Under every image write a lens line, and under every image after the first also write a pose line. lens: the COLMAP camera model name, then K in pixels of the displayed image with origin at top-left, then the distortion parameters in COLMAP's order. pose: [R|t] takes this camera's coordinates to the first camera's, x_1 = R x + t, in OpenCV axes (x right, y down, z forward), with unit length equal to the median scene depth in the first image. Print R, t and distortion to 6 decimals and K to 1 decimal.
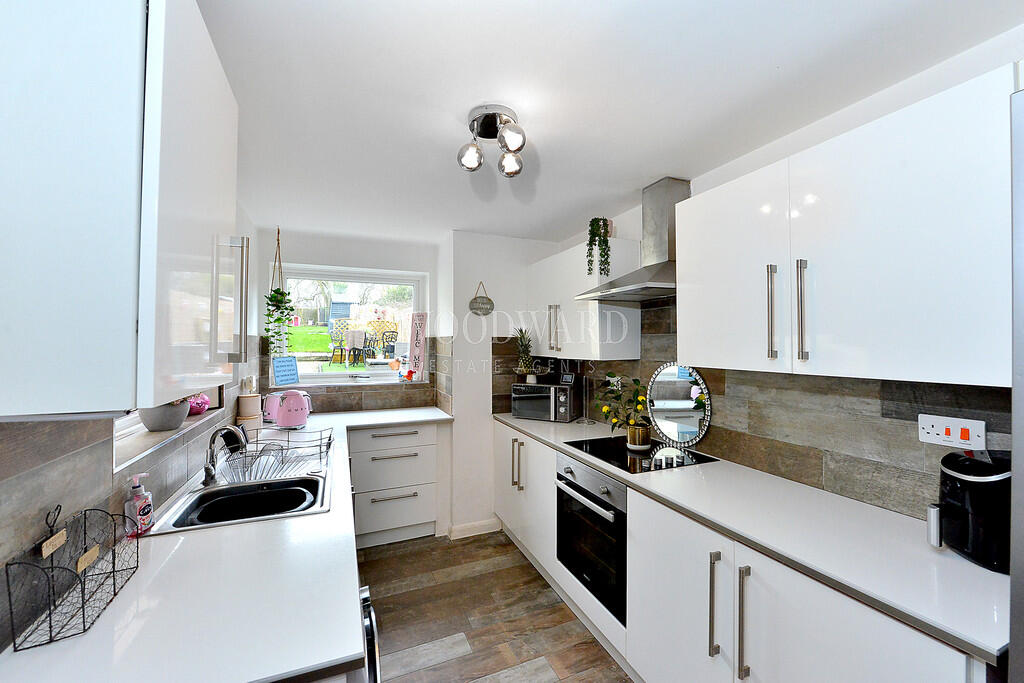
lens RADIAL K [[407.5, 0, 514.3], [0, 407.5, 338.4], [0, 0, 1]] dist [-0.012756, -0.000149]
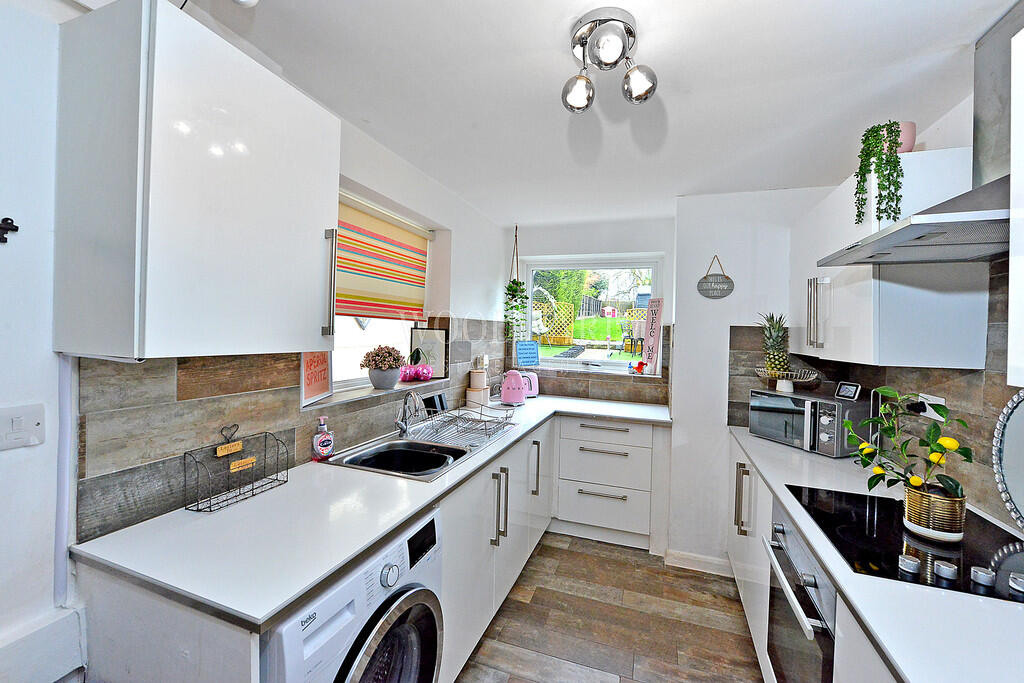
lens RADIAL K [[407.5, 0, 512.7], [0, 407.5, 333.8], [0, 0, 1]] dist [-0.012756, -0.000149]
pose [[0.730495, 0.028218, -0.682334, 0.189560], [-0.022309, 0.999599, 0.017454, 0.008381], [0.682553, 0.002472, 0.730832, 0.176166]]
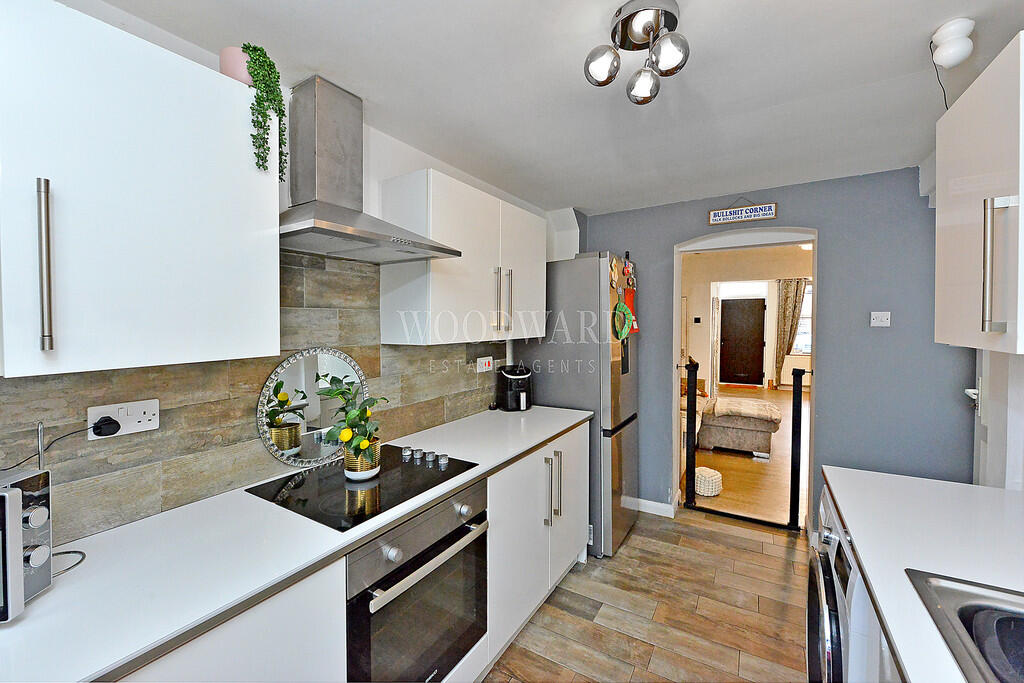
lens RADIAL K [[407.5, 0, 513.2], [0, 407.5, 335.5], [0, 0, 1]] dist [-0.012756, -0.000149]
pose [[-0.581775, -0.020829, 0.813083, -0.484655], [-0.000094, 0.999674, 0.025542, 0.022490], [-0.813349, 0.014783, -0.581588, 1.458197]]
